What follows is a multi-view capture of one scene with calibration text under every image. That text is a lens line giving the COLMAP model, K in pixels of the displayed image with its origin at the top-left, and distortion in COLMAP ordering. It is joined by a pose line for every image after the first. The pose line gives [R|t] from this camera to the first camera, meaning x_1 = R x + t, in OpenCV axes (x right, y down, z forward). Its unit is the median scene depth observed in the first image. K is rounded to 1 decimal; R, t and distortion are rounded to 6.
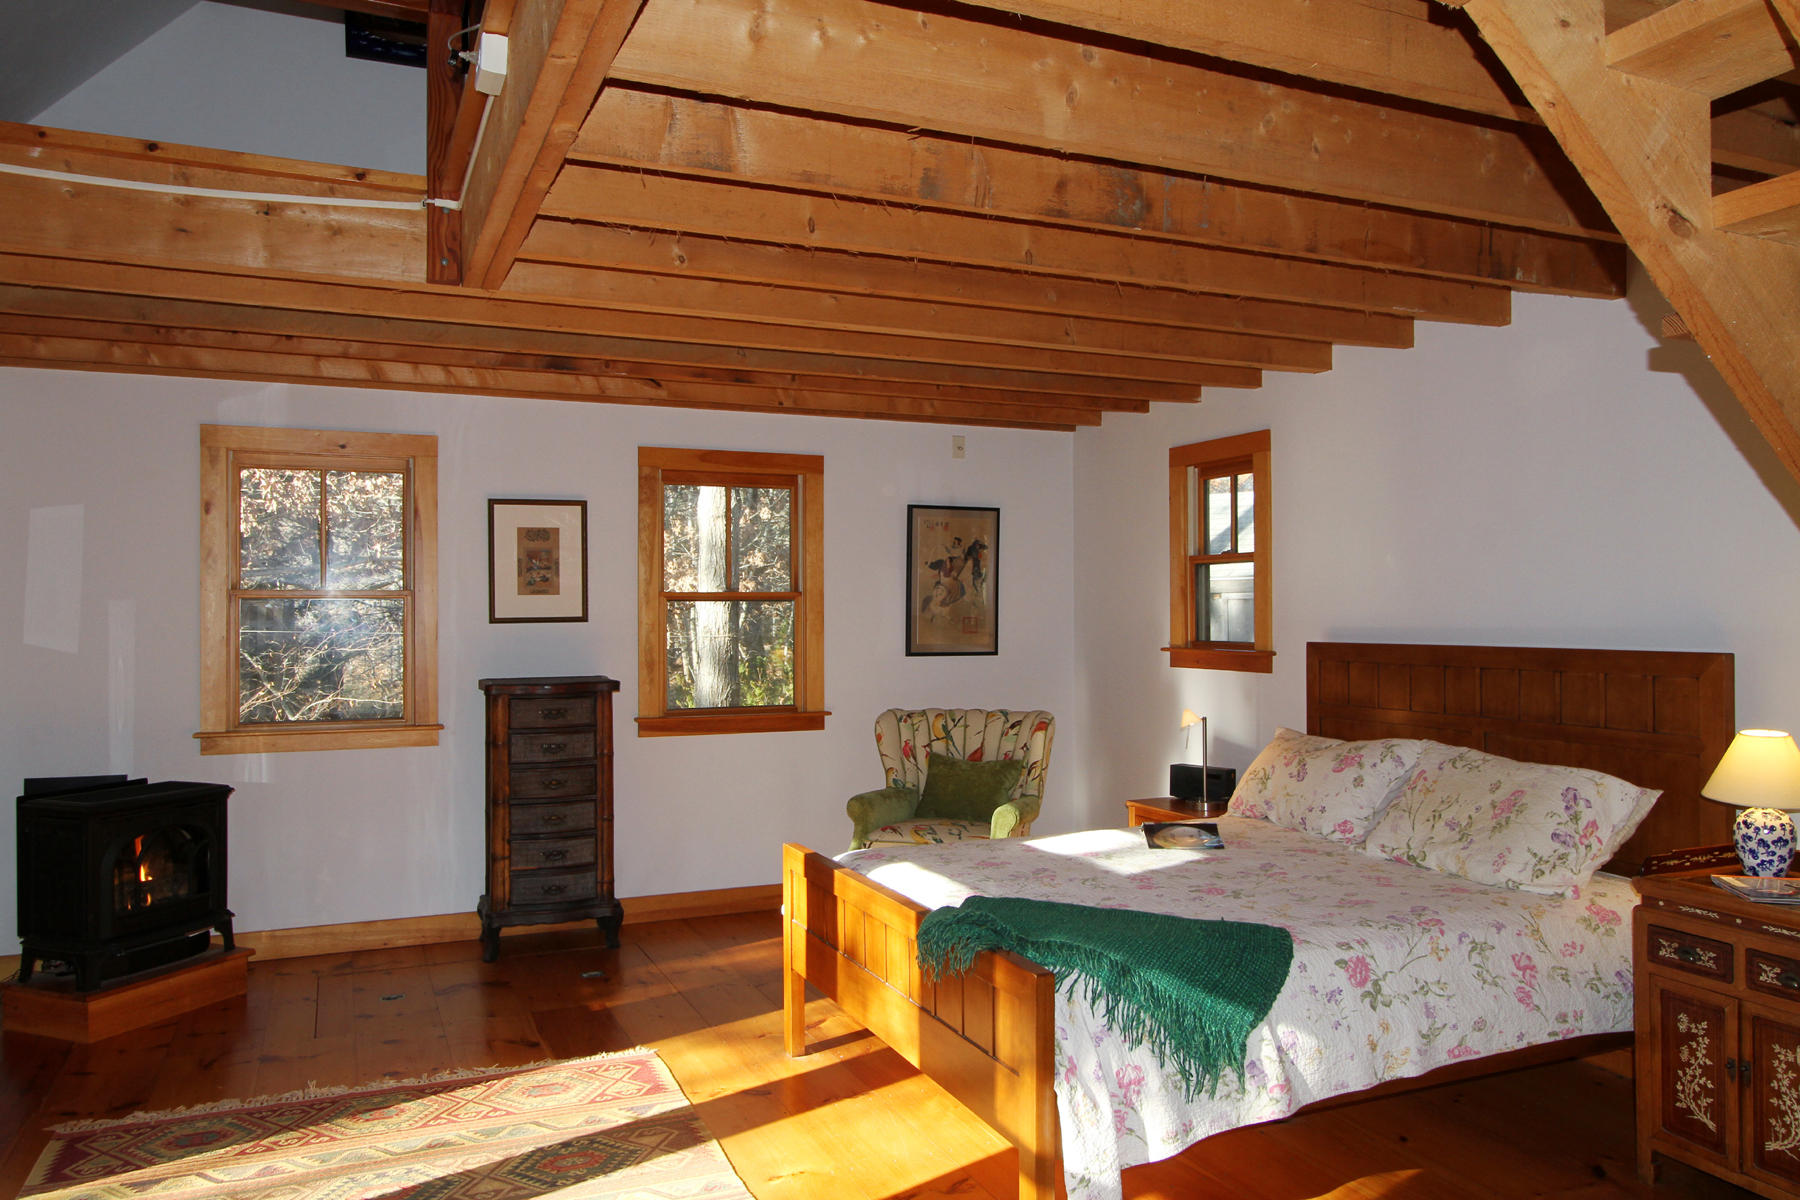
lens RADIAL K [[1280.8, 0, 903.9], [0, 1280.8, 599.0], [0, 0, 1]] dist [0.009202, 0.001772]
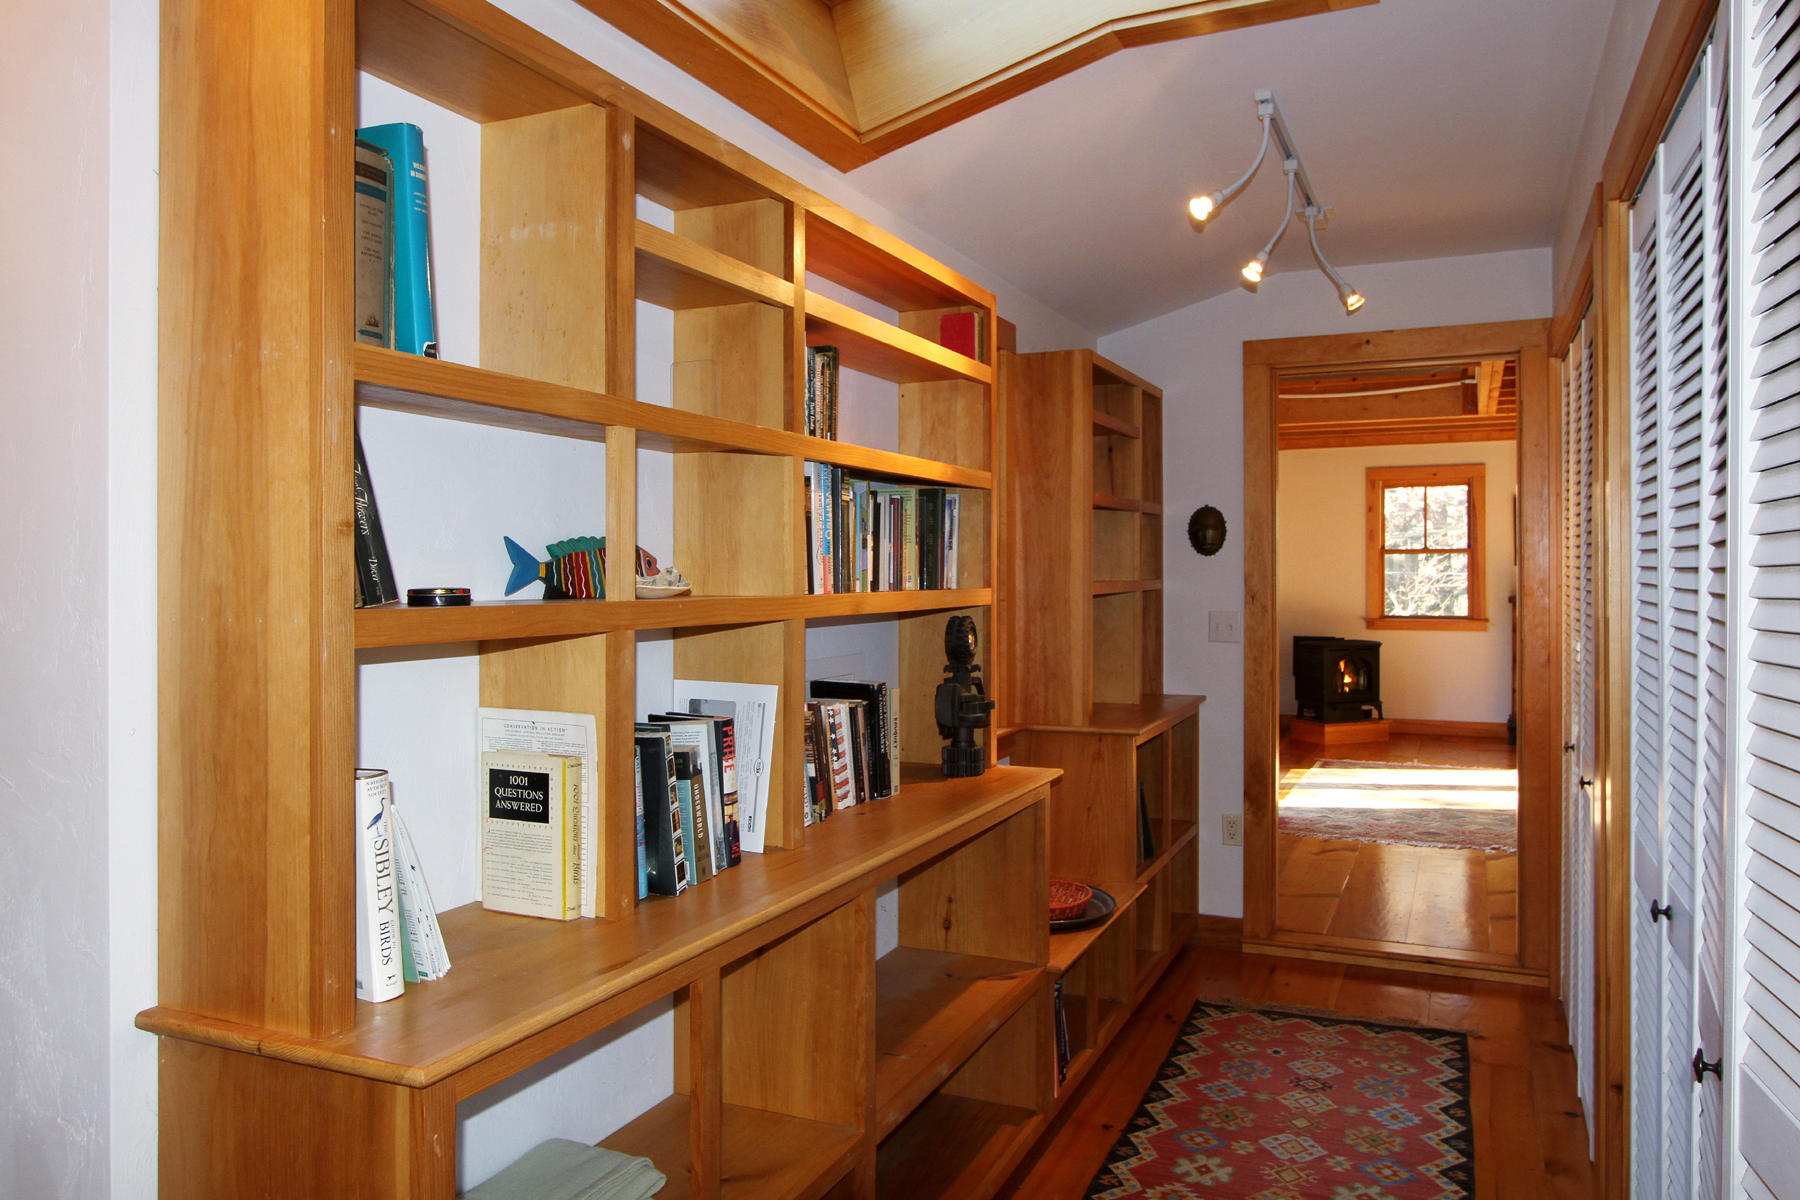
lens RADIAL K [[1260.8, 0, 902.3], [0, 1260.8, 587.6], [0, 0, 1]] dist [-0.000875, -0.000836]
pose [[0.672581, 0.007721, -0.739983, 0.440176], [0.009140, 0.999783, 0.018738, 0.011192], [0.739967, -0.019366, 0.672365, -0.894602]]
